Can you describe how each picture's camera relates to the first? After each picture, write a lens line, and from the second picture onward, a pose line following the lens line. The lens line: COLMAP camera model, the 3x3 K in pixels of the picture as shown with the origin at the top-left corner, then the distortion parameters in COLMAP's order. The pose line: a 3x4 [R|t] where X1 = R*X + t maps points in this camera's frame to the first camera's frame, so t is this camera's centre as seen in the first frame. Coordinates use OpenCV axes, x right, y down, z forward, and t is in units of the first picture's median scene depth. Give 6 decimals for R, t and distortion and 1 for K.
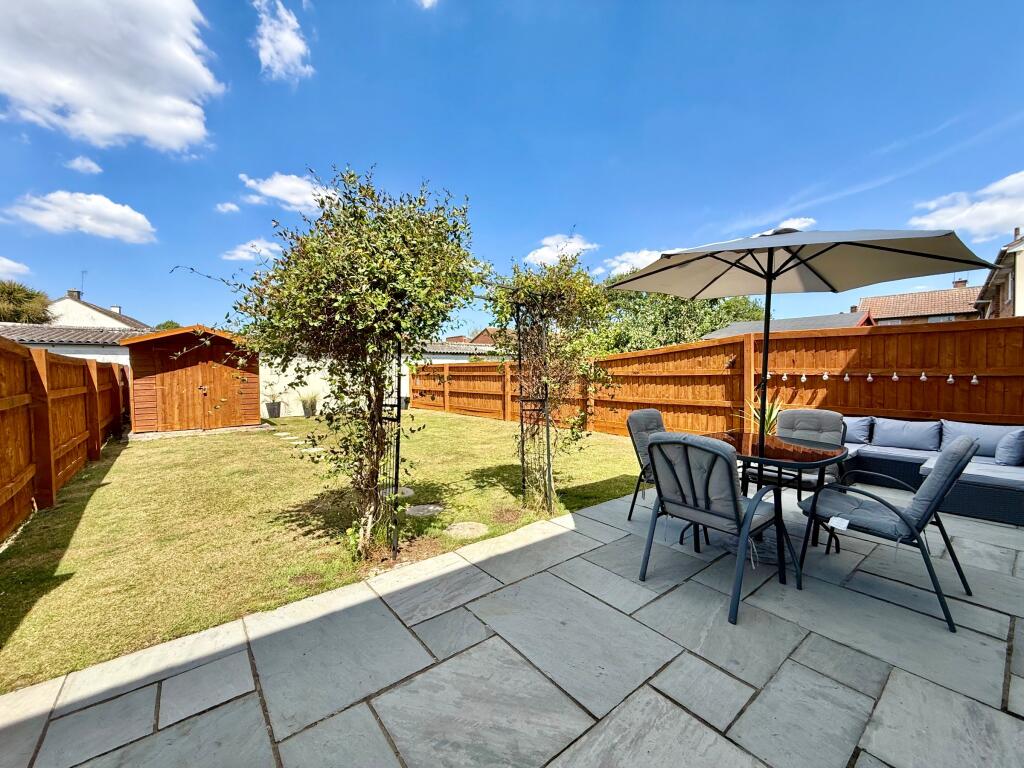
lens RADIAL K [[414.2, 0, 507.8], [0, 414.2, 385.1], [0, 0, 1]] dist [0.001131, 0.000314]
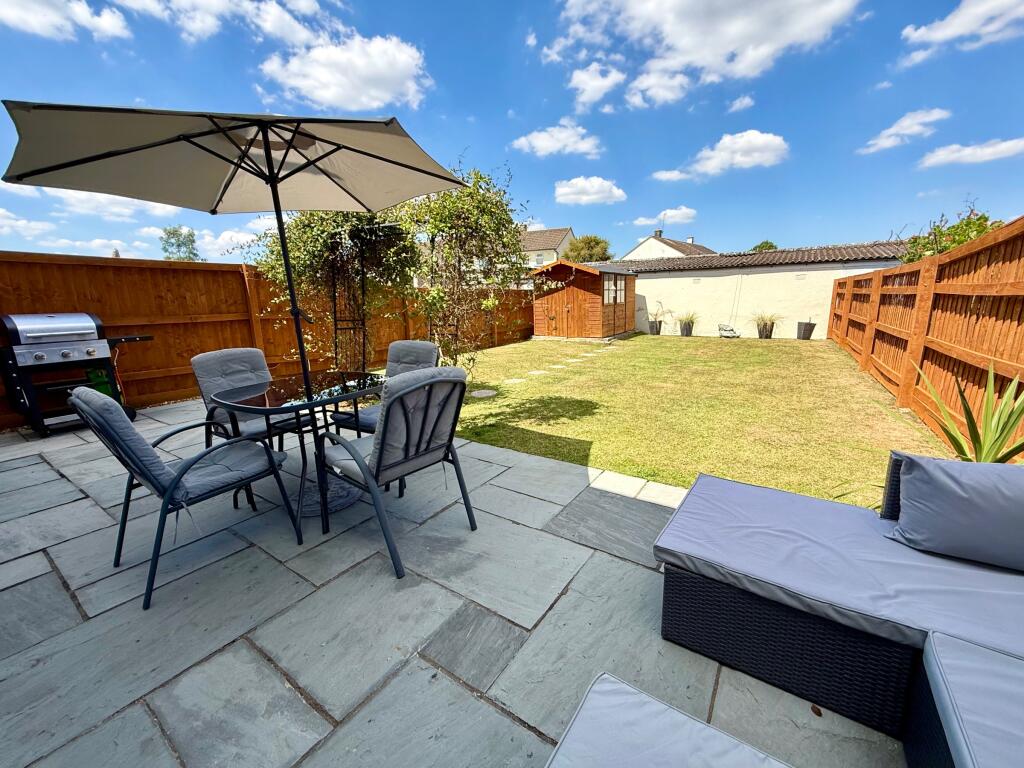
lens RADIAL K [[414.2, 0, 512.7], [0, 414.2, 391.5], [0, 0, 1]] dist [0.001131, 0.000314]
pose [[0.298818, 0.209573, -0.931014, 0.548696], [-0.008253, 0.976119, 0.217078, -0.015138], [0.954275, -0.057183, 0.293411, 0.408028]]
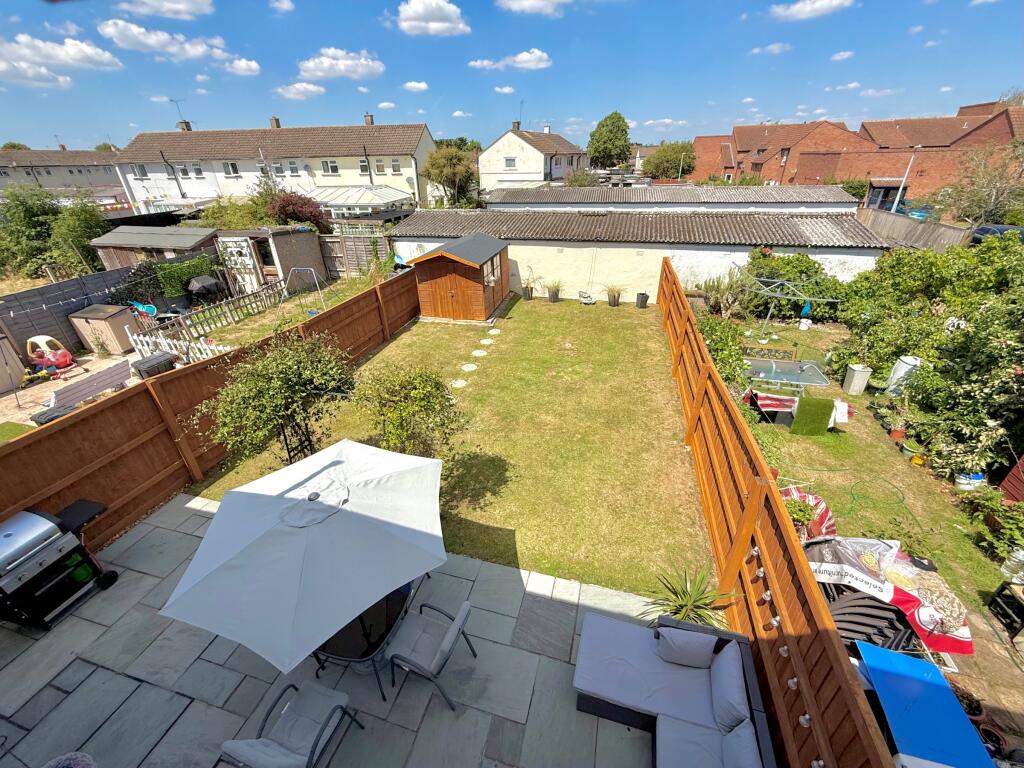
lens RADIAL K [[414.2, 0, 512.0], [0, 414.2, 389.1], [0, 0, 1]] dist [0.001131, 0.000314]
pose [[0.588074, 0.403818, -0.700785, 0.555597], [-0.019493, 0.873267, 0.486851, -0.409889], [0.808572, -0.272644, 0.521418, 0.316994]]
